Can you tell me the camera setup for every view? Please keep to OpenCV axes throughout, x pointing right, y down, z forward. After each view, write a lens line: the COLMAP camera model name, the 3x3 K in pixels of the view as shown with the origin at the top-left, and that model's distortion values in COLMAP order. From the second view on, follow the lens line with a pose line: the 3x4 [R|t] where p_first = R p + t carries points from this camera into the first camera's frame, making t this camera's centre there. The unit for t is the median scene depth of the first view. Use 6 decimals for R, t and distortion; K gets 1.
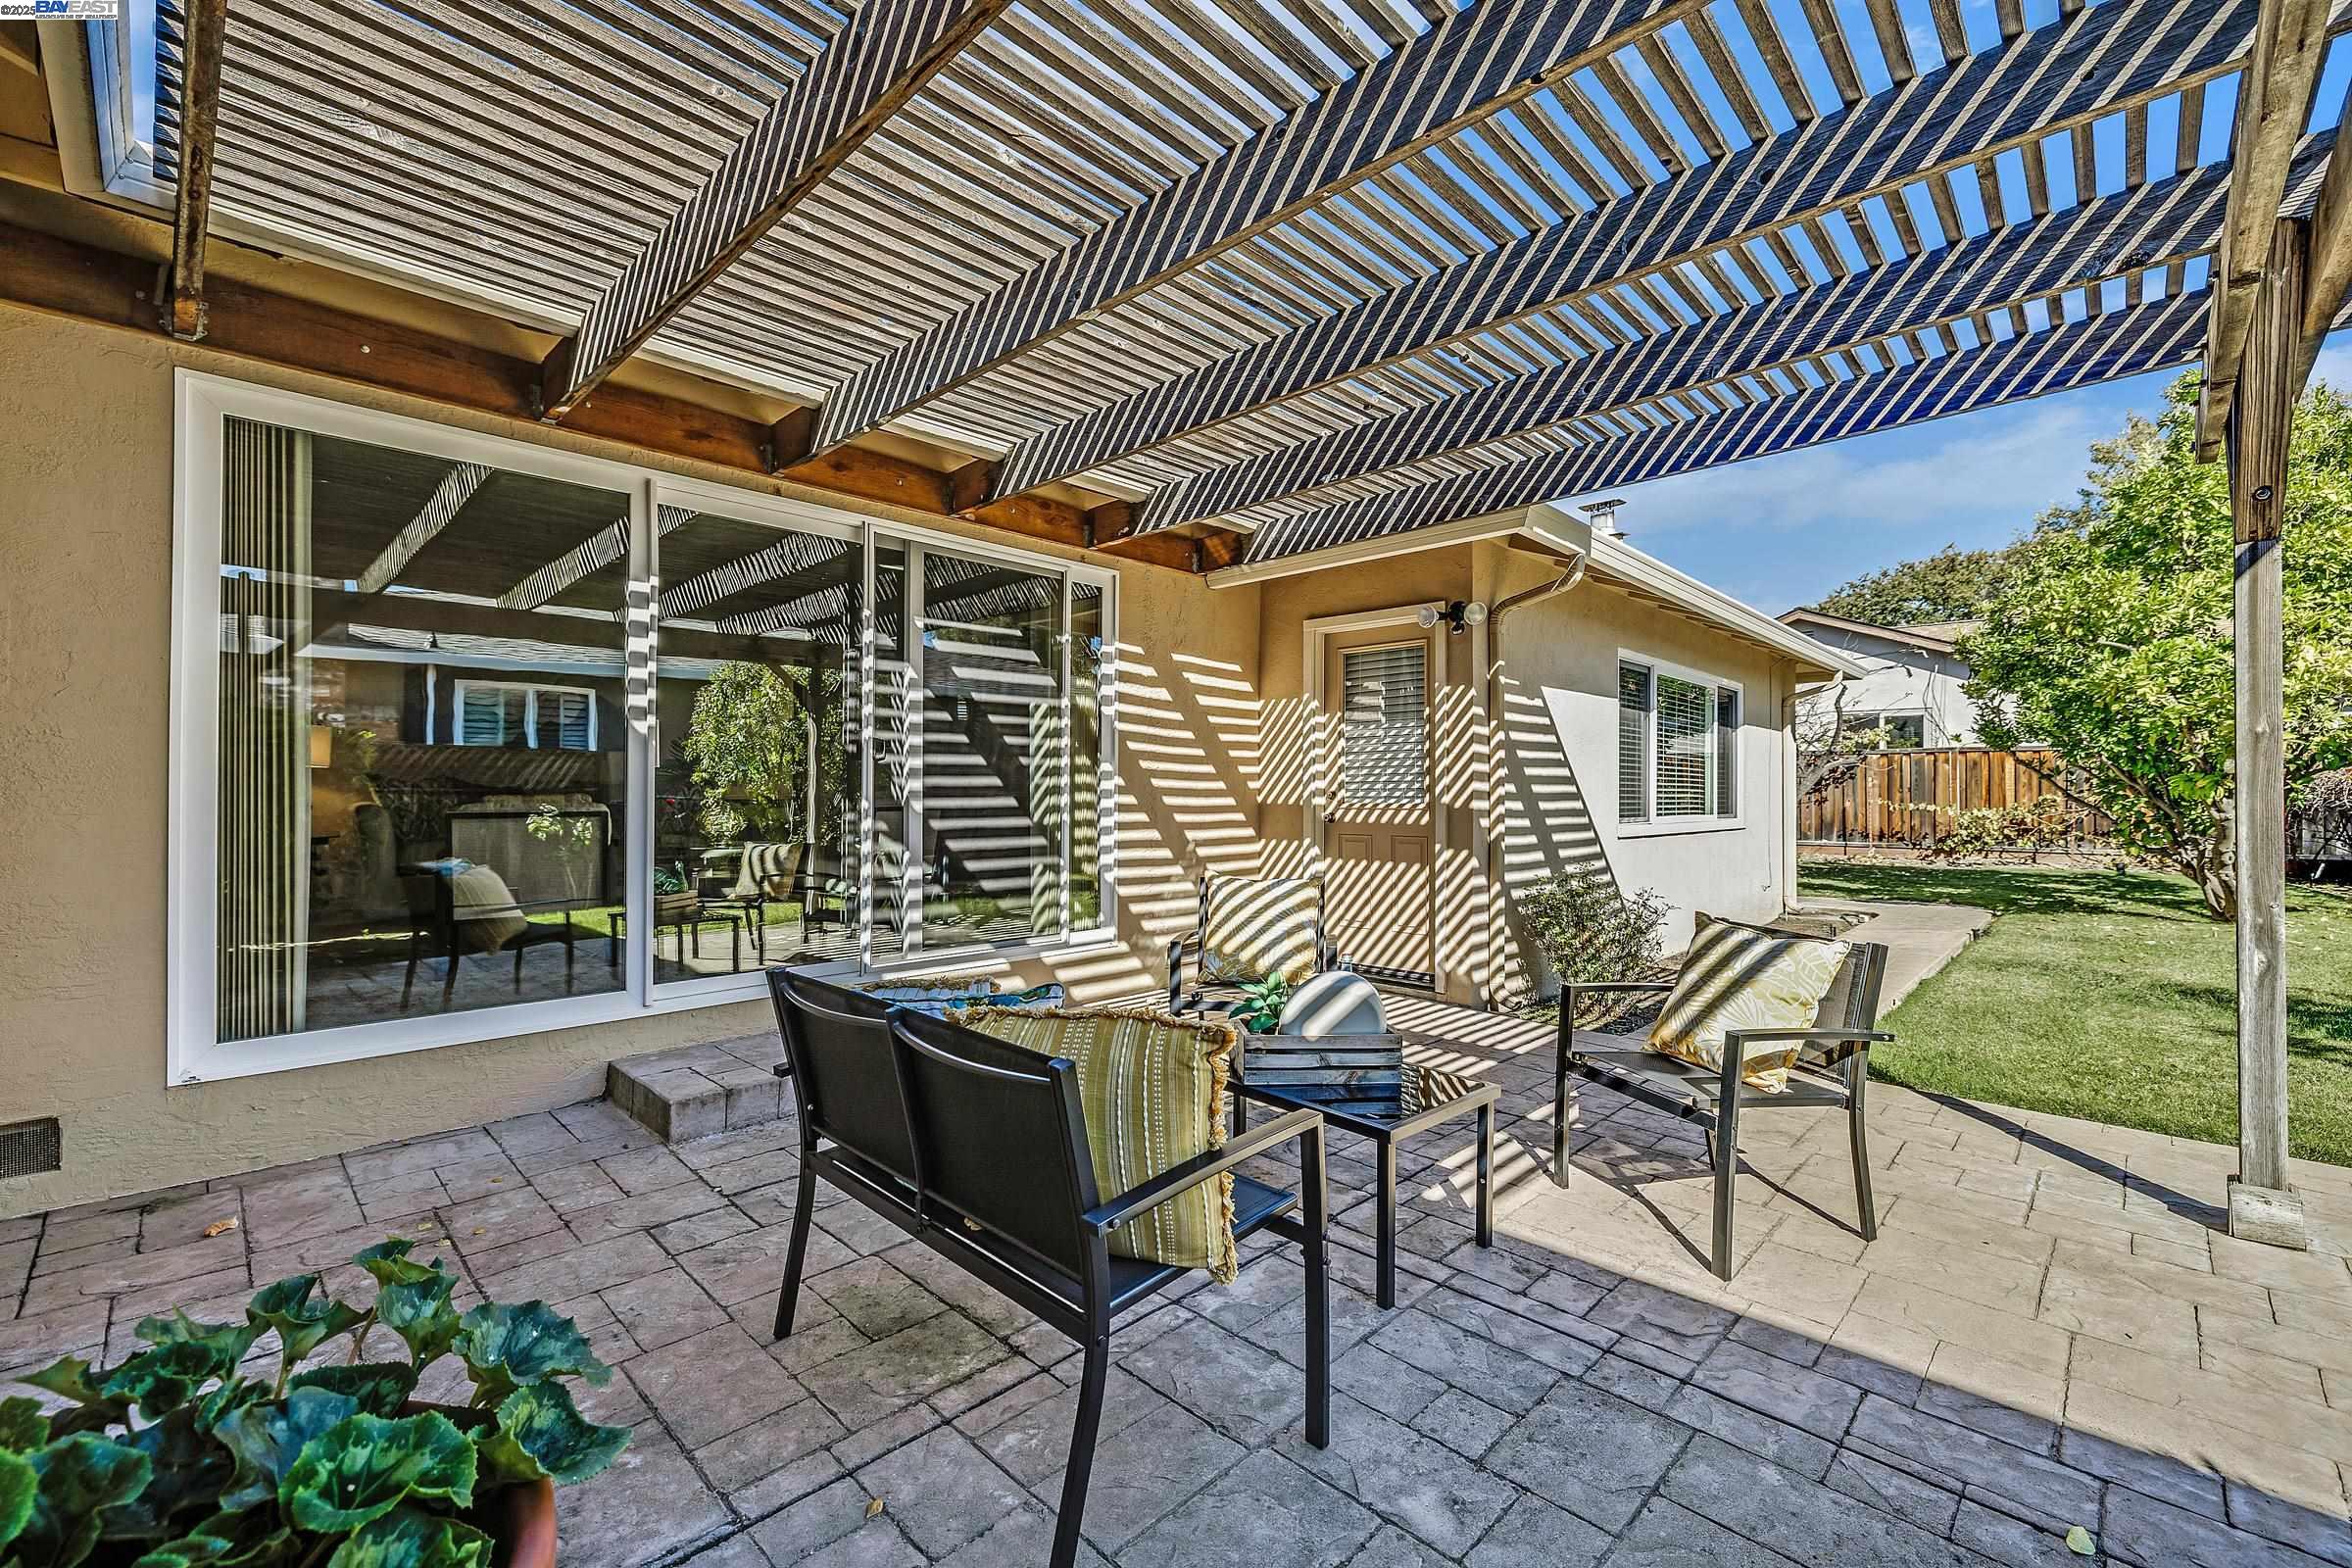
lens RADIAL K [[988.6, 0, 1169.2], [0, 988.6, 788.0], [0, 0, 1]] dist [-0.000258, -0.000140]
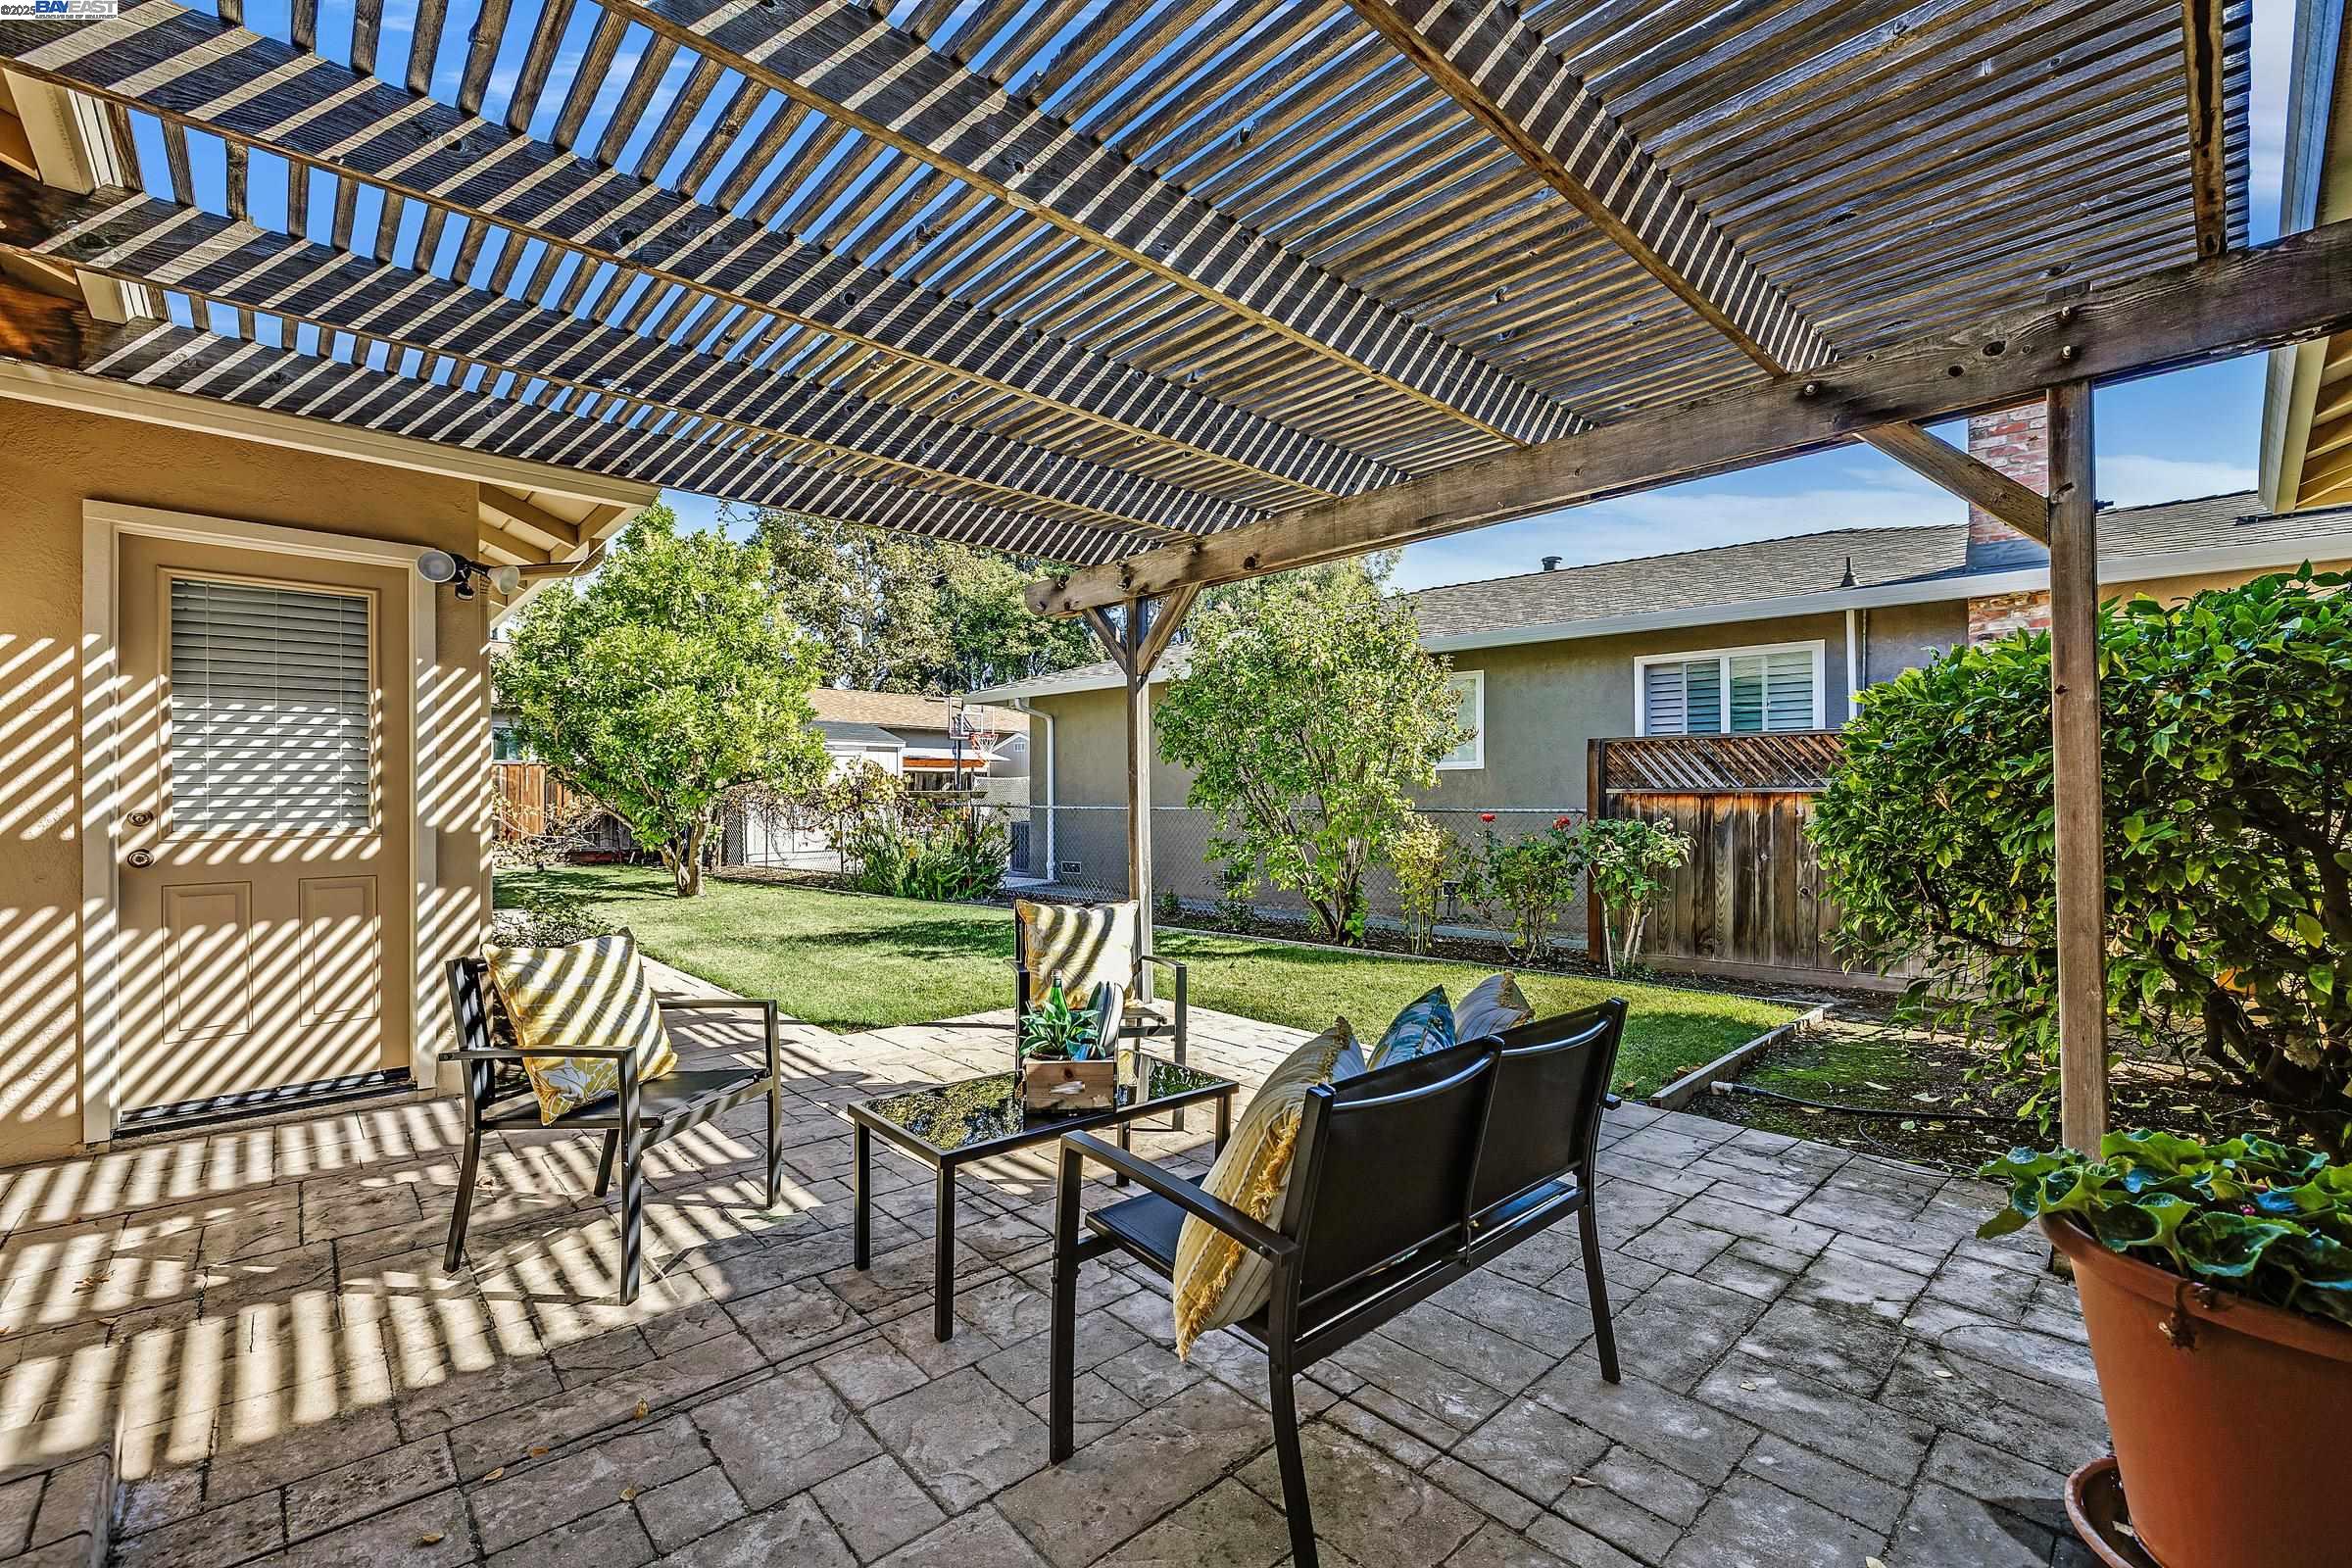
lens RADIAL K [[988.6, 0, 1169.2], [0, 988.6, 788.0], [0, 0, 1]] dist [-0.000258, -0.000140]
pose [[0.046833, 0.006754, 0.998880, -0.692648], [0.003690, 0.999969, -0.006934, -0.008939], [-0.998896, 0.004011, 0.046807, 0.692122]]
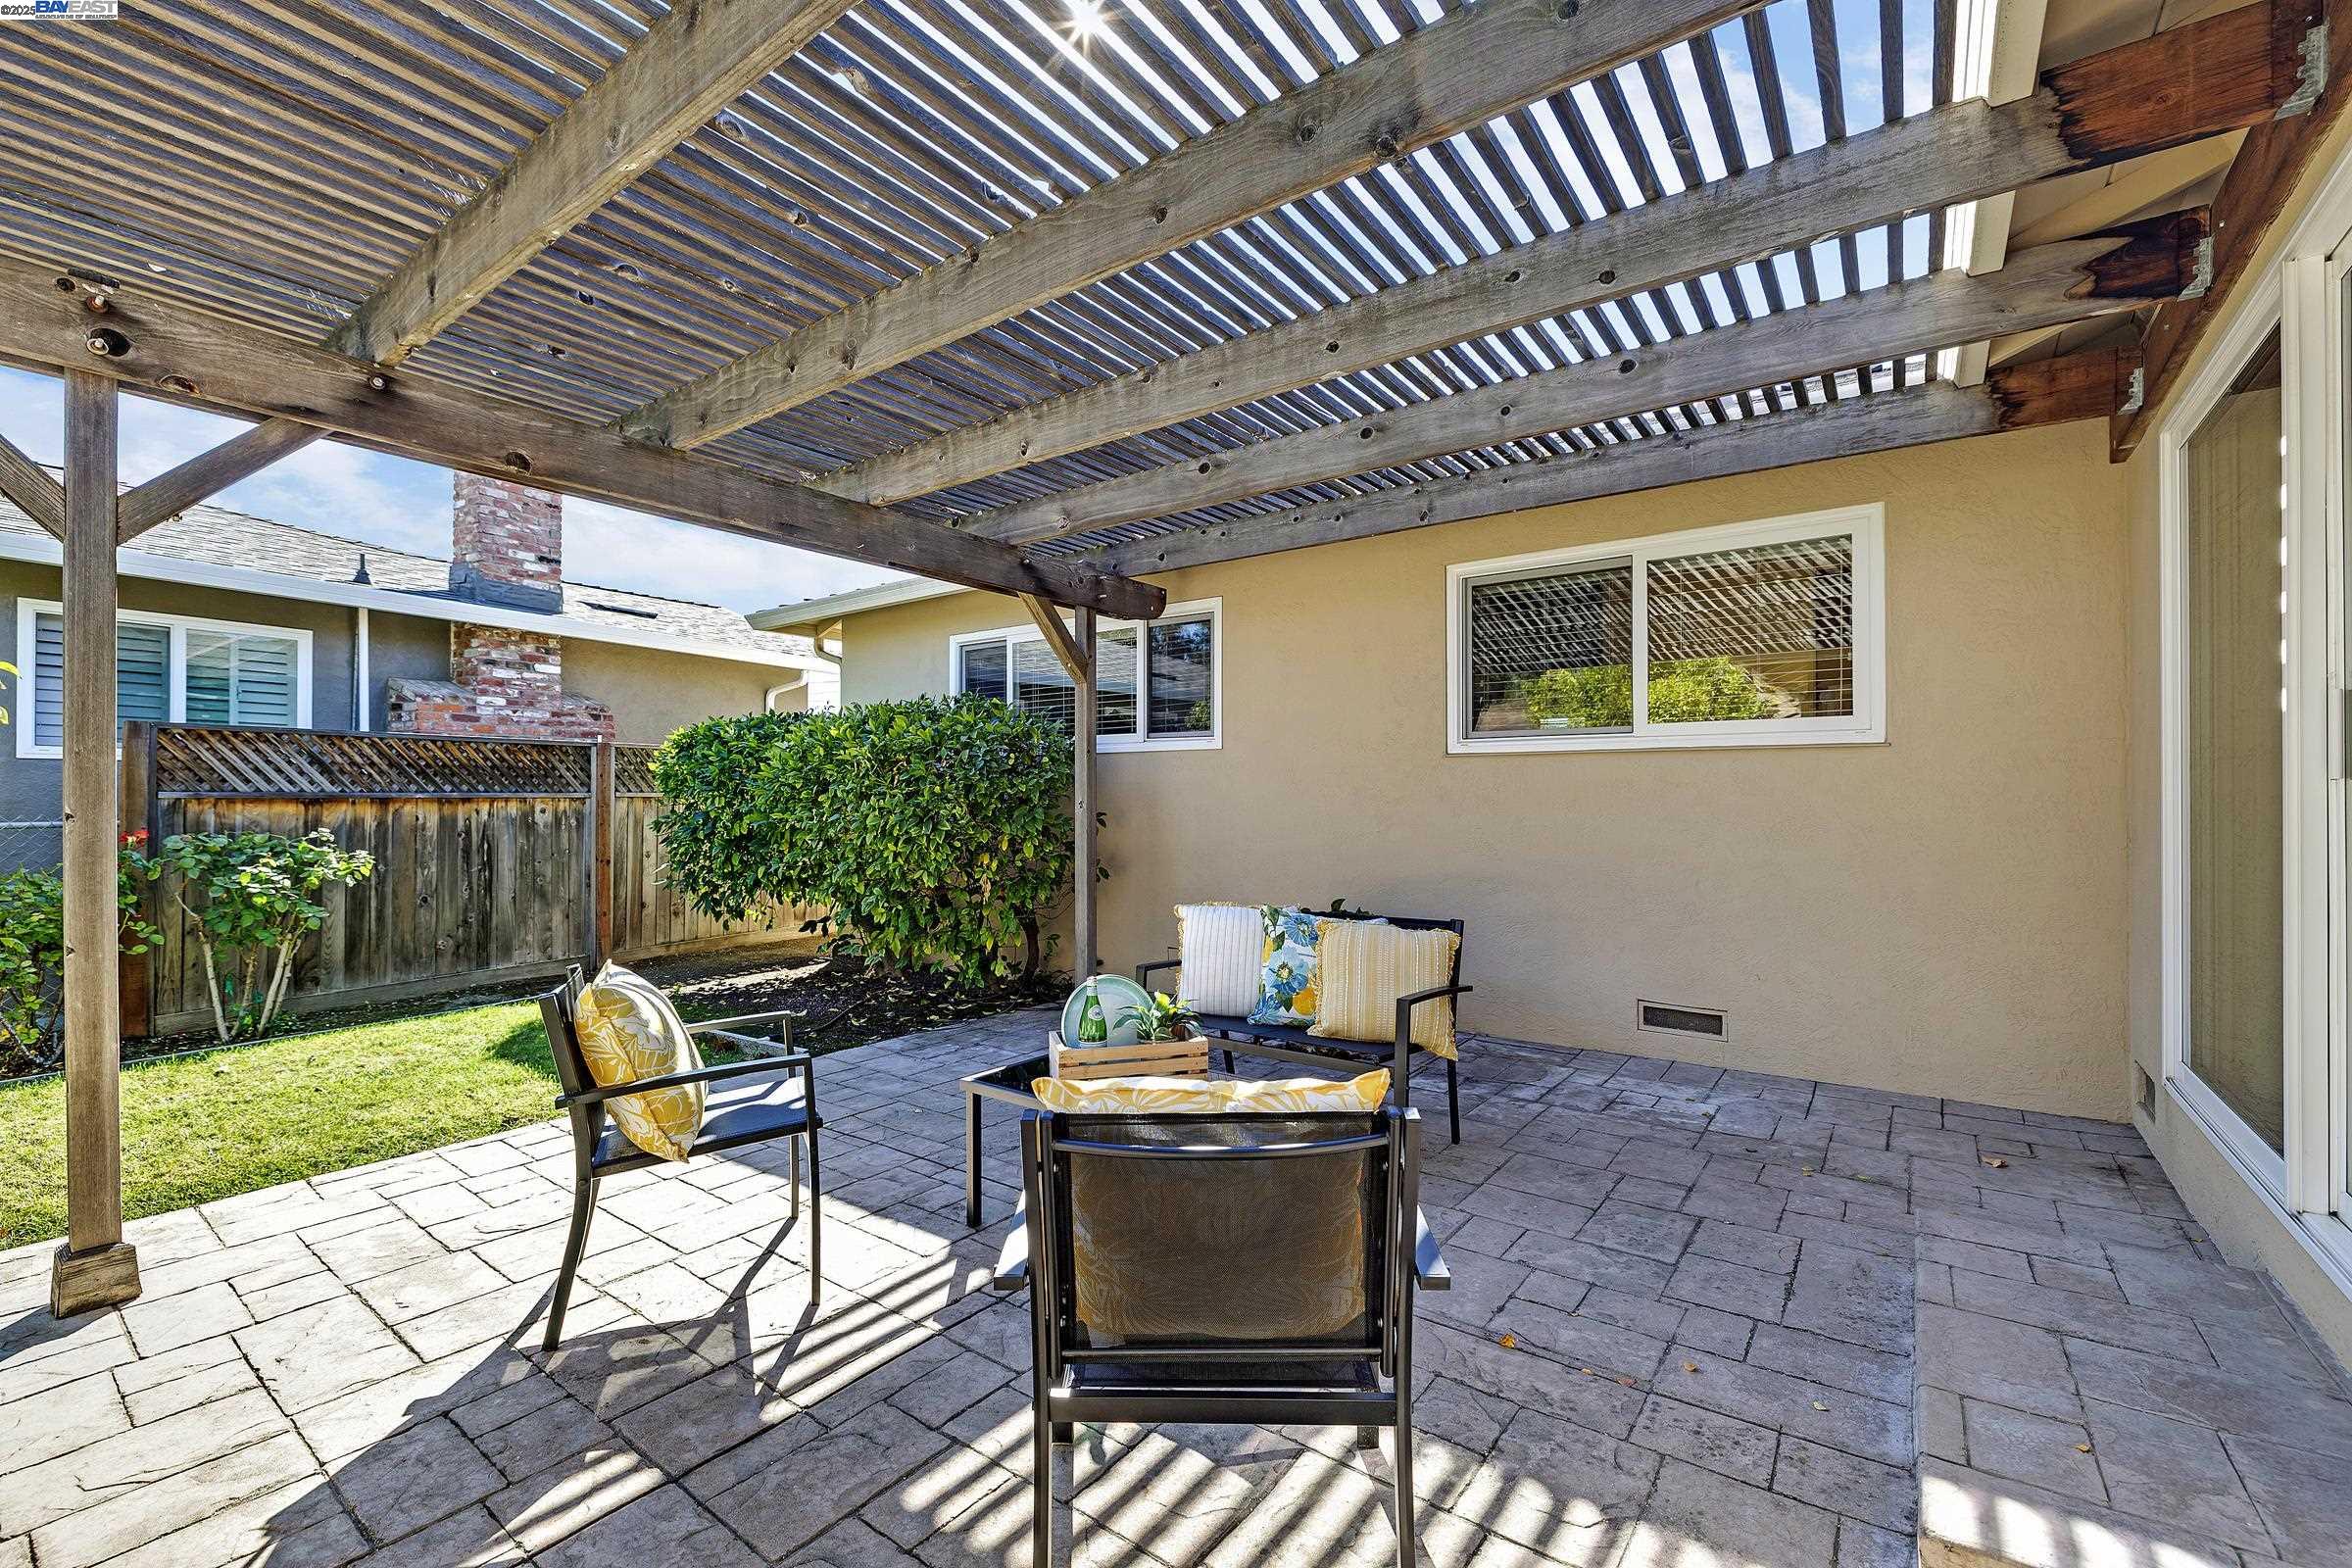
lens RADIAL K [[988.6, 0, 1169.2], [0, 988.6, 788.0], [0, 0, 1]] dist [-0.000258, -0.000140]
pose [[-0.992547, -0.004585, -0.121780, 0.188001], [-0.003213, 0.999929, -0.011460, -0.011238], [0.121824, -0.010983, -0.992491, 1.671624]]
